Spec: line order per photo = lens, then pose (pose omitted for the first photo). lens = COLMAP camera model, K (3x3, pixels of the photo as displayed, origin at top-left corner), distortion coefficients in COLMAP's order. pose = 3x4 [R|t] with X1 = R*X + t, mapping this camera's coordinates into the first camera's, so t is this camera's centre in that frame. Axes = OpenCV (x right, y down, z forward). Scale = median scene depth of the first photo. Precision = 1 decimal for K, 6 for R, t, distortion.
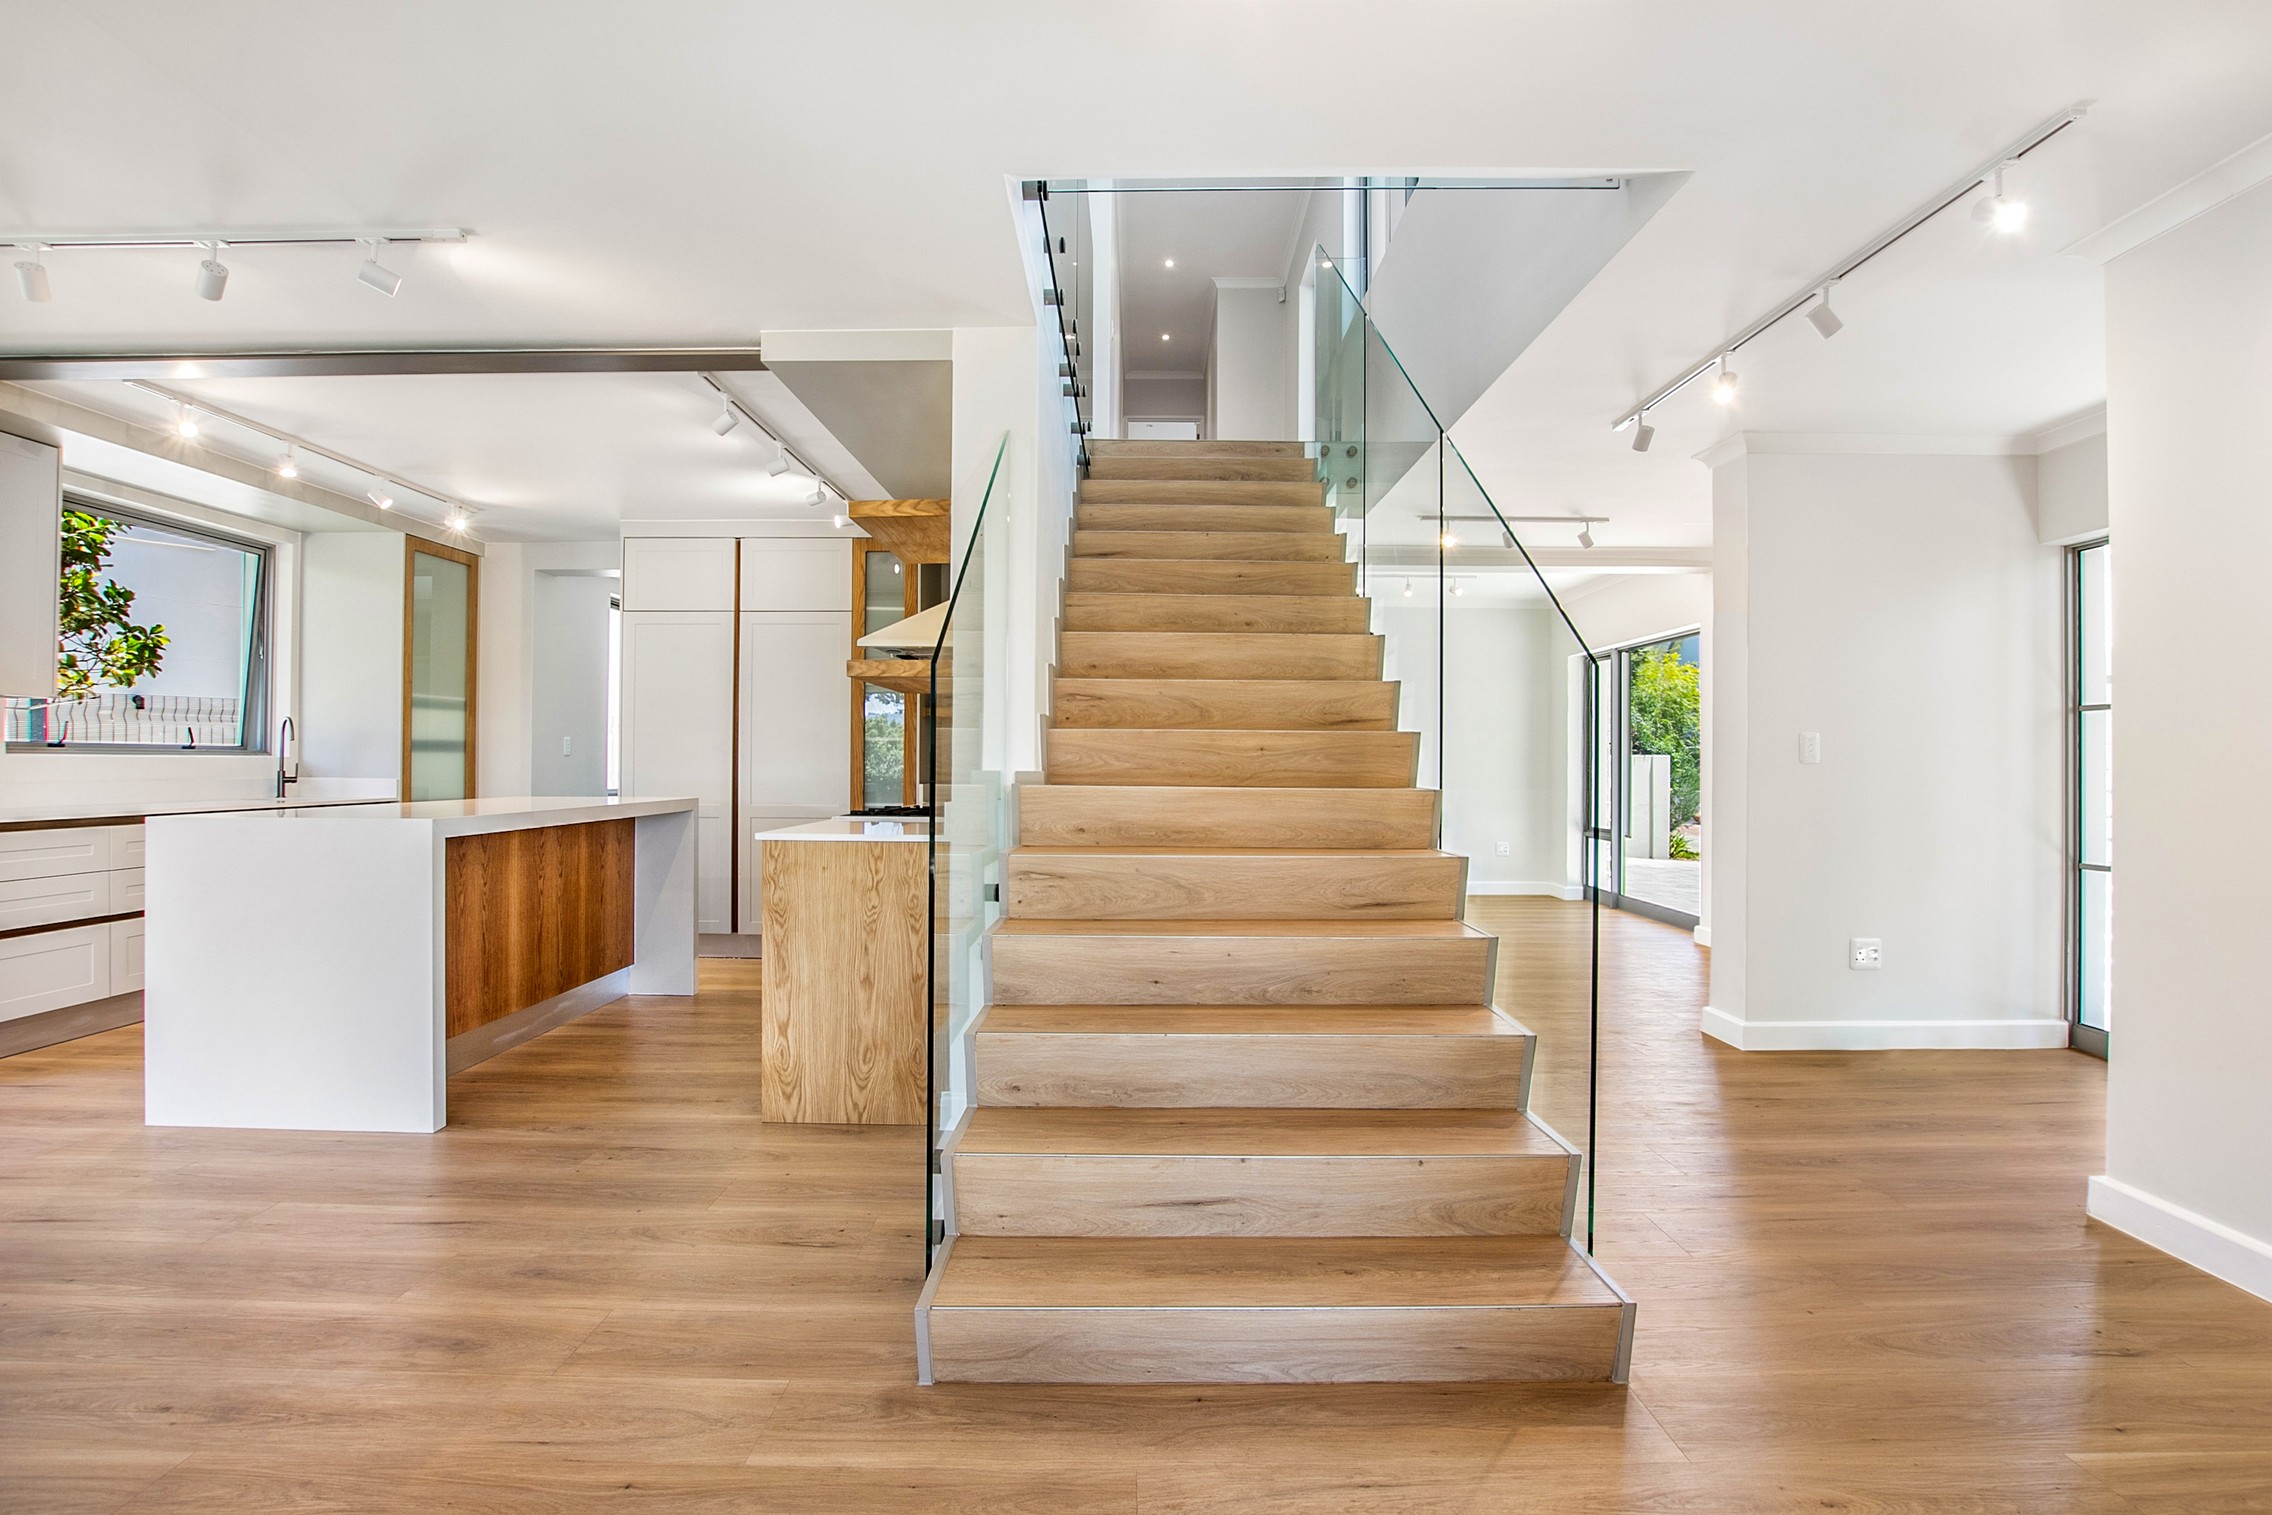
lens RADIAL K [[1050.2, 0, 1126.8], [0, 1050.2, 756.9], [0, 0, 1]] dist [-0.035660, 0.005982]
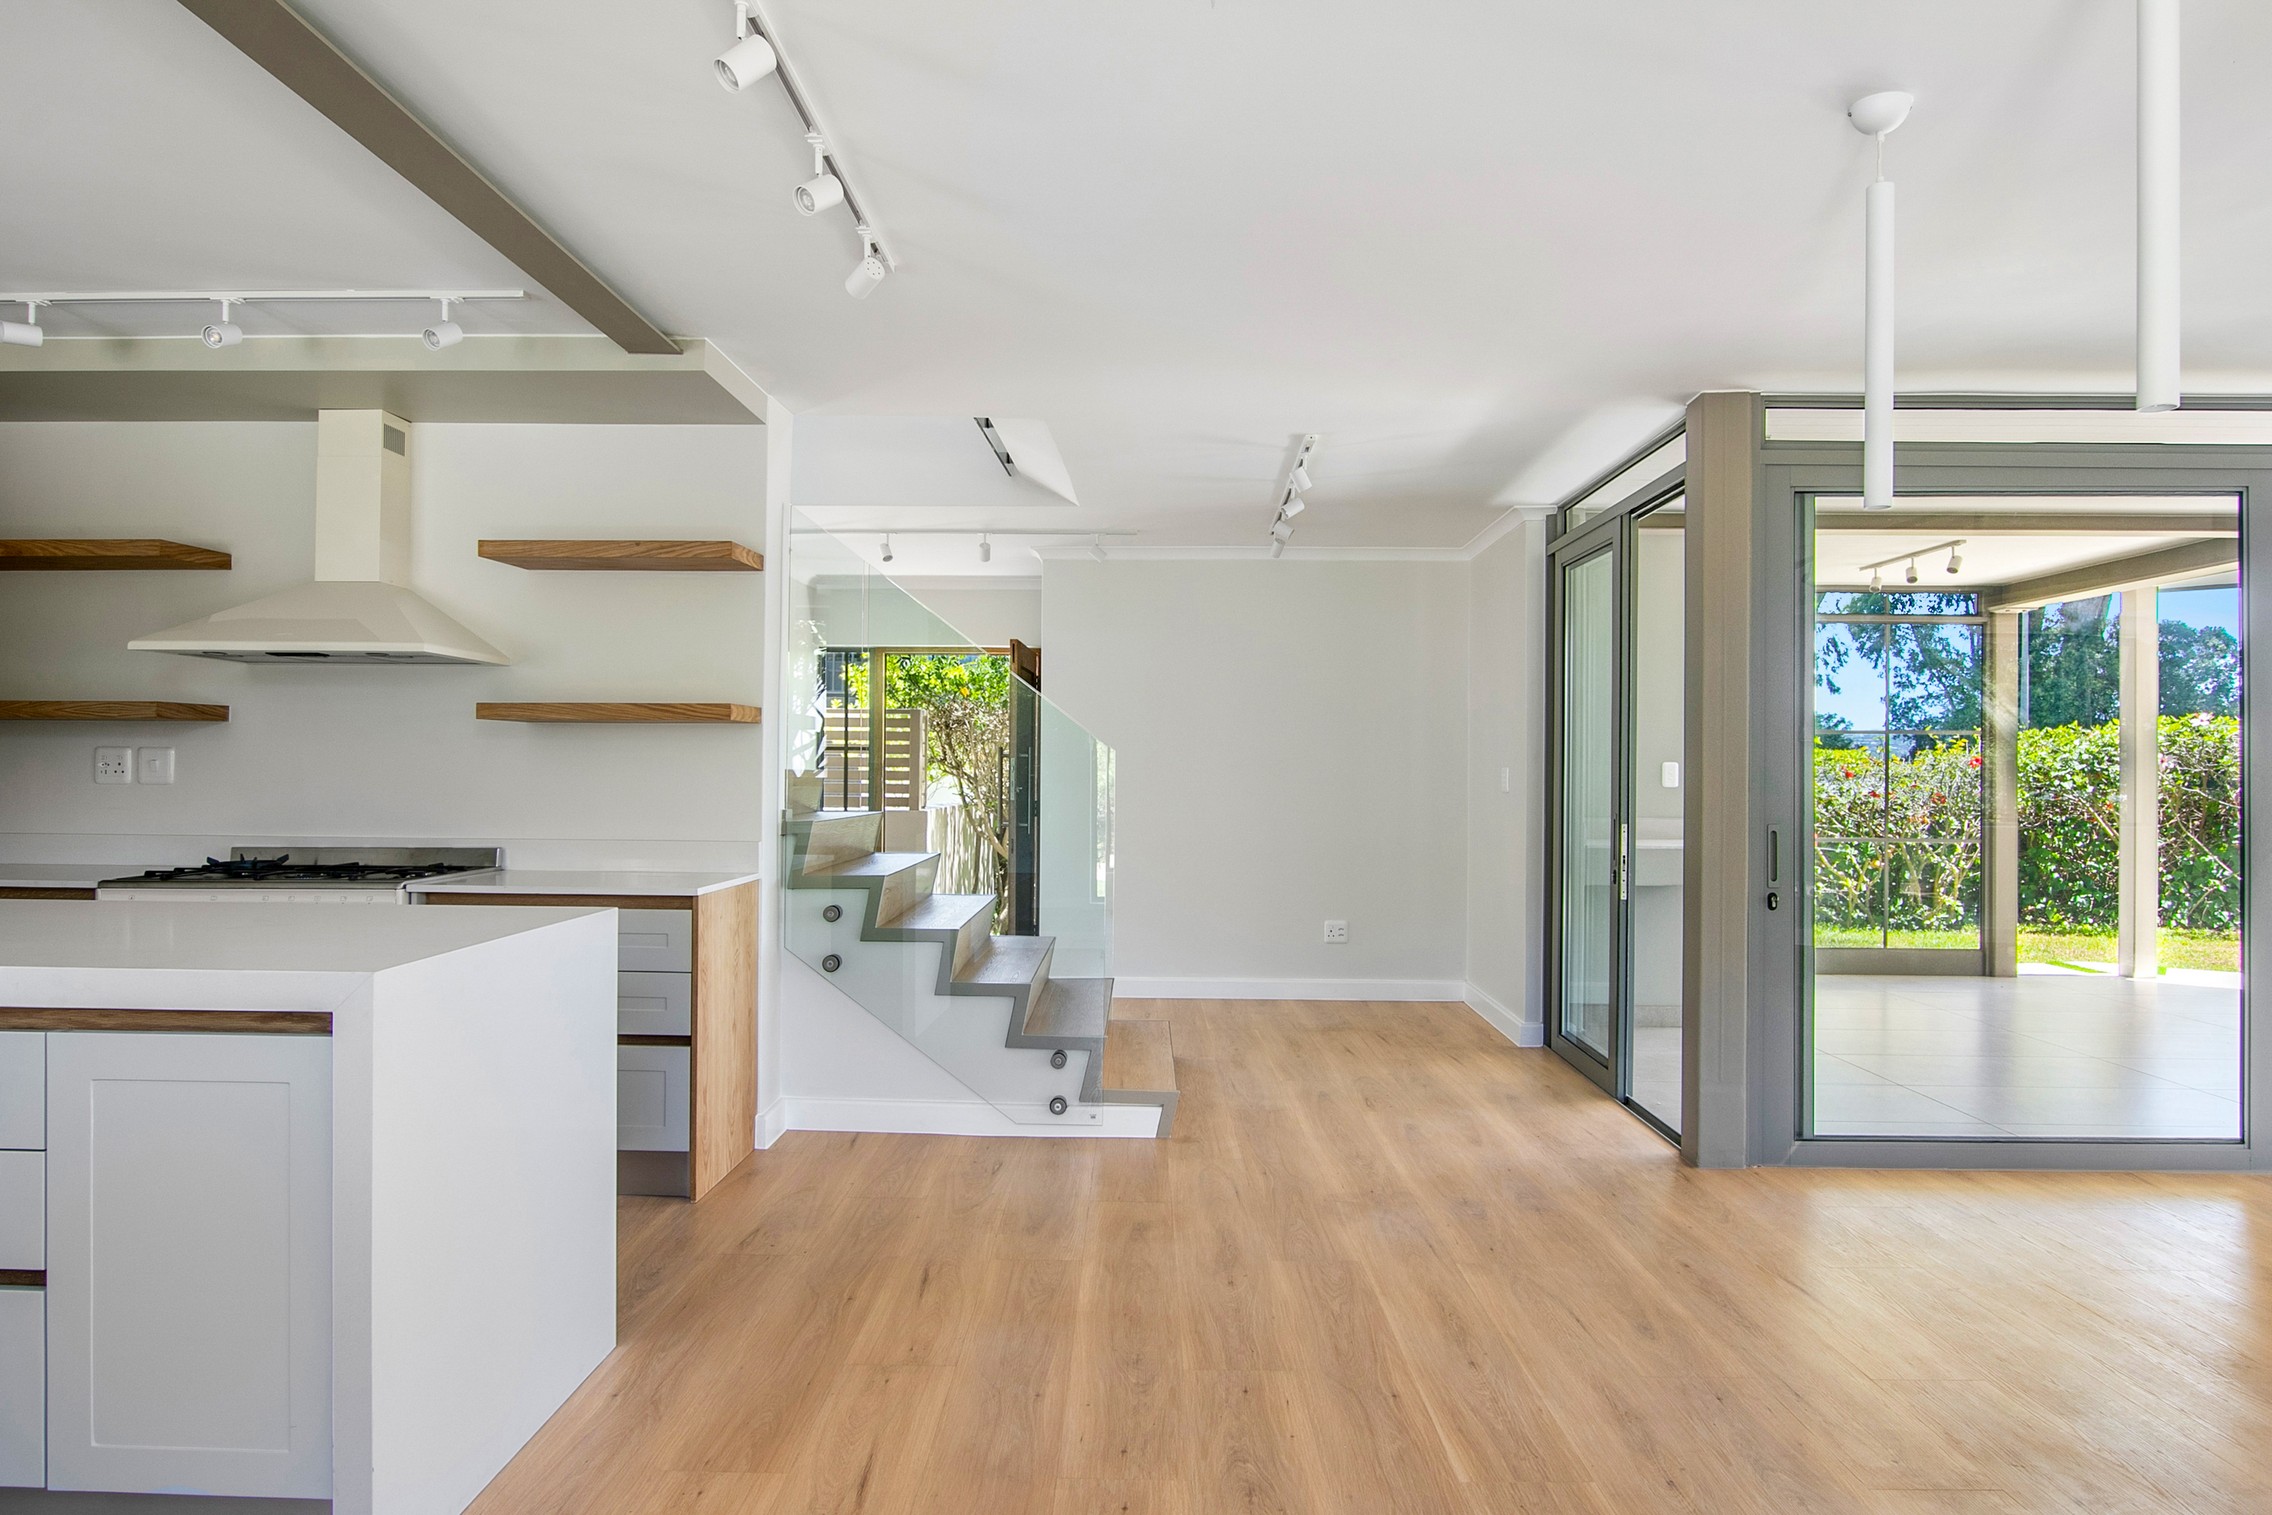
lens RADIAL K [[1345.5, 0, 1124.8], [0, 1345.5, 757.3], [0, 0, 1]] dist [-0.010135, 0.000648]
pose [[0.013019, 0.000177, 0.999915, -1.533240], [-0.014753, 0.999891, 0.000015, -0.047958], [-0.999806, -0.014752, 0.013020, 0.614325]]
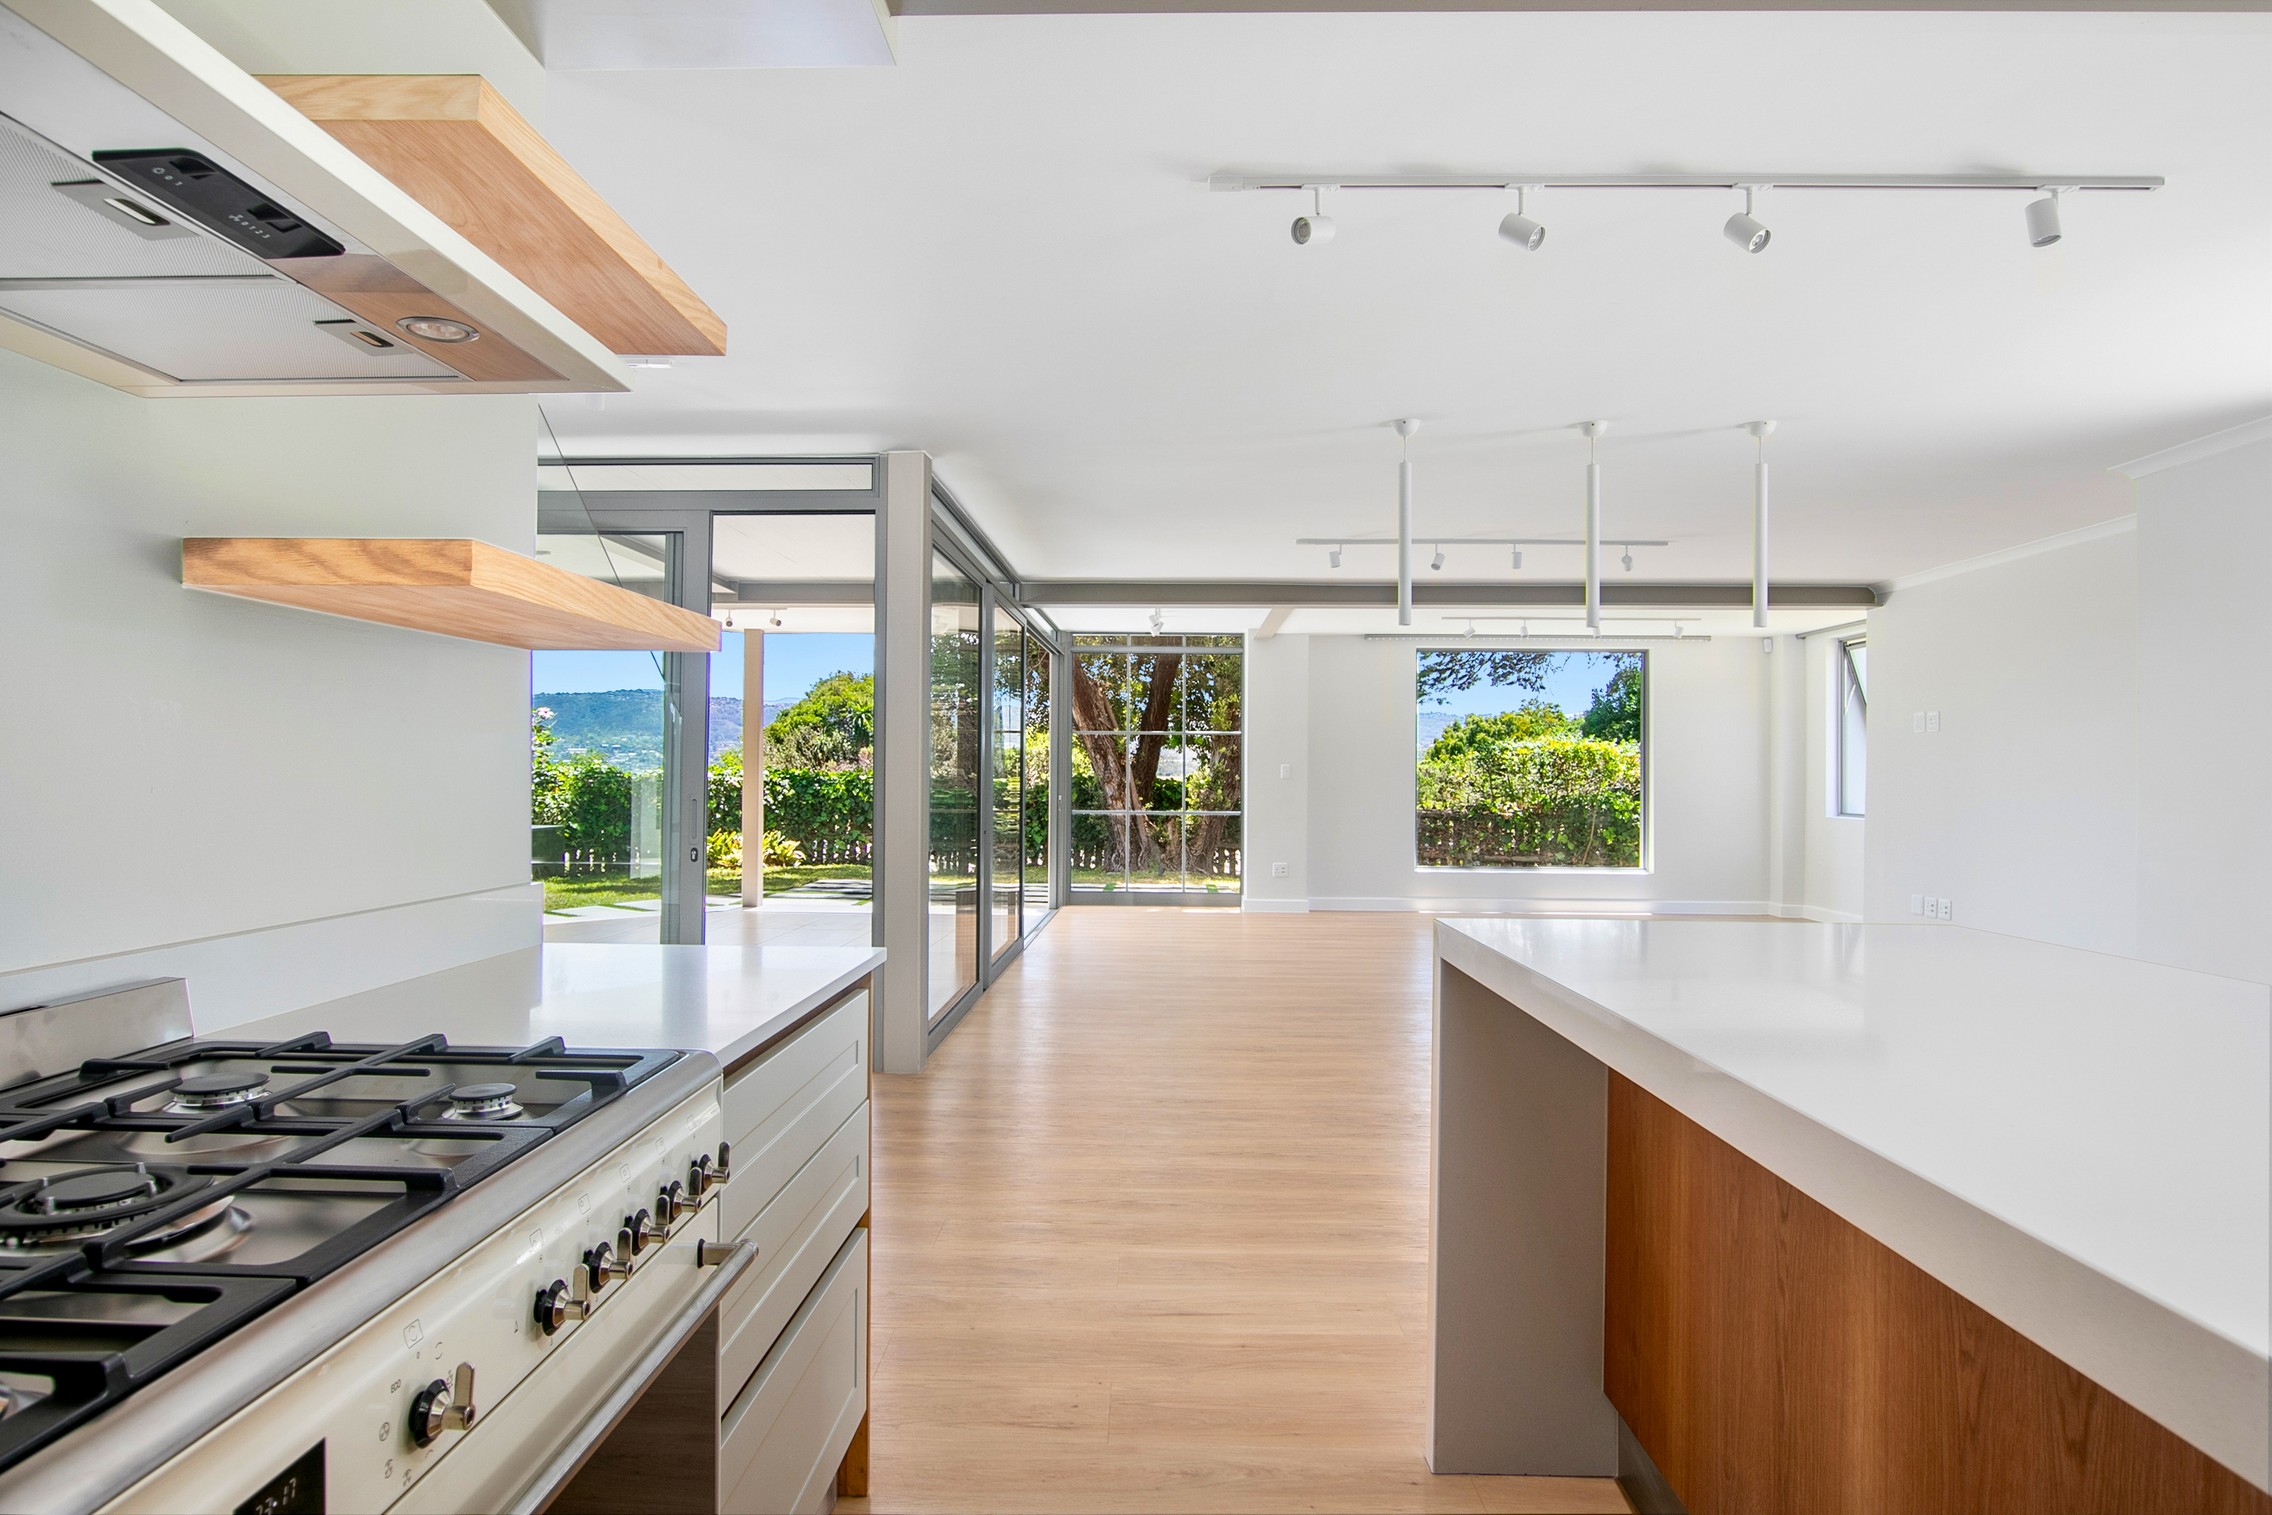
lens RADIAL K [[1320.4, 0, 1136.0], [0, 1320.4, 757.5], [0, 0, 1]] dist [-0.002724, 0.001910]
pose [[-0.999732, -0.016067, 0.016678, -0.494860], [-0.016363, 0.999708, -0.017765, -0.013284], [-0.016388, -0.018033, -0.999703, 1.679856]]
